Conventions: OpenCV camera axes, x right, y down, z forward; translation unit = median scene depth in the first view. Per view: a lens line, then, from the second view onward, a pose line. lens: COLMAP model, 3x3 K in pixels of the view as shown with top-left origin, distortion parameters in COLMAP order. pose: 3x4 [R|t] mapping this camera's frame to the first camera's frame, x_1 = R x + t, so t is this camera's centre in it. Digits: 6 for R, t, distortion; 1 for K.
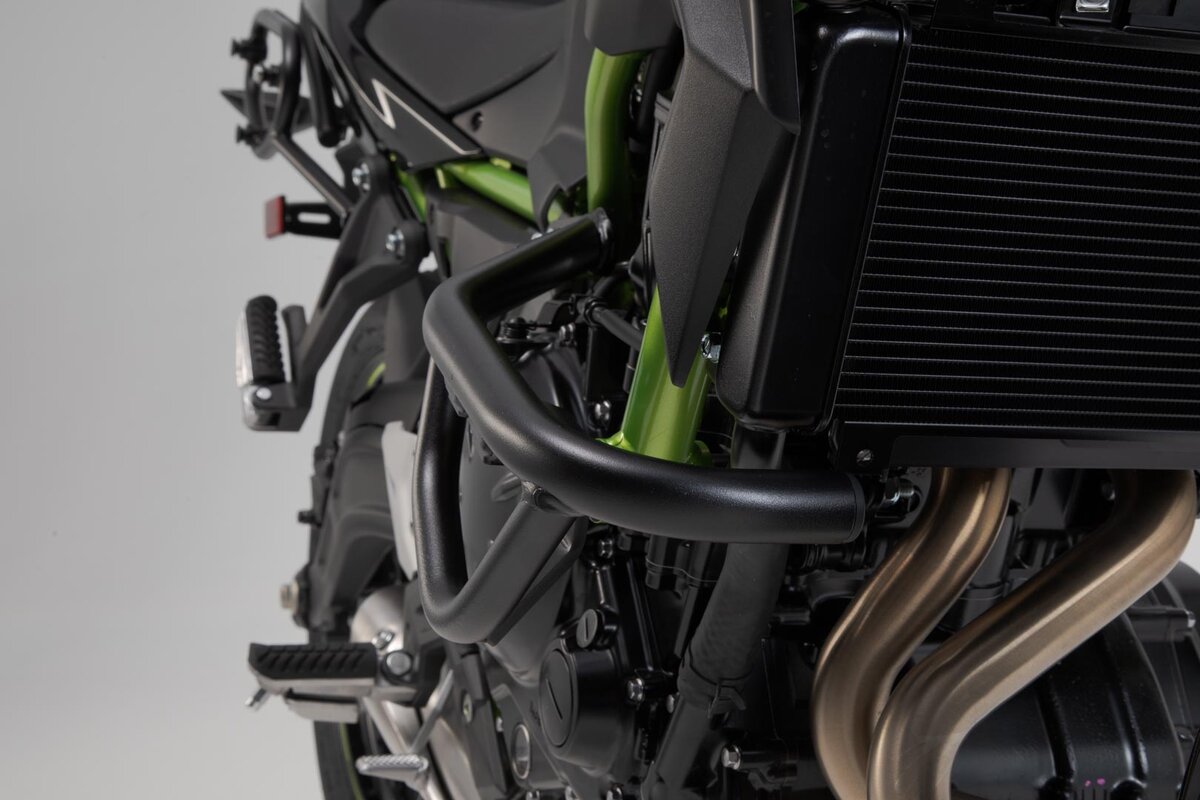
lens RADIAL K [[1817.0, 0, 597.9], [0, 1817.0, 396.6], [0, 0, 1]] dist [0.137159, 0.000000]
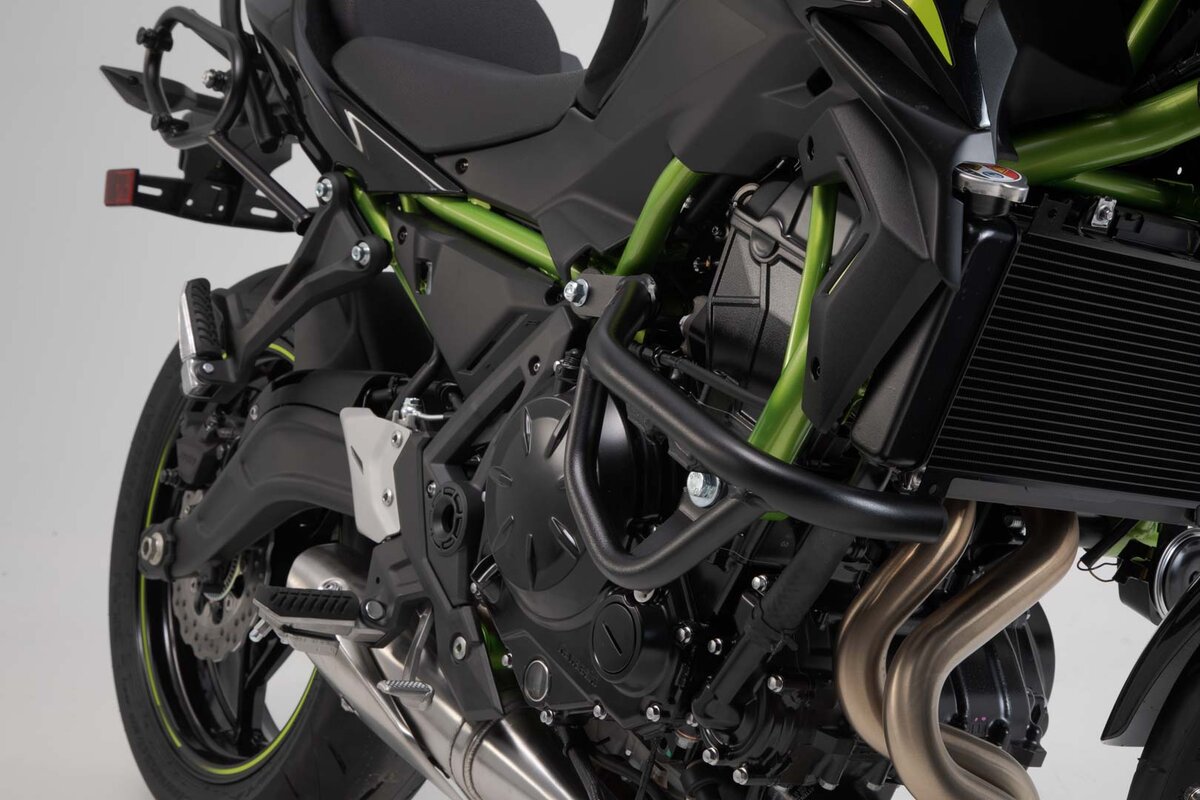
lens RADIAL K [[2157.6, 0, 540.6], [0, 2157.6, 396.7], [0, 0, 1]] dist [0.156328, 0.000000]
pose [[0.961227, 0.099671, 0.257114, -0.387247], [-0.103326, 0.994647, 0.000710, -0.007080], [-0.255667, -0.027250, 0.966381, -0.411536]]
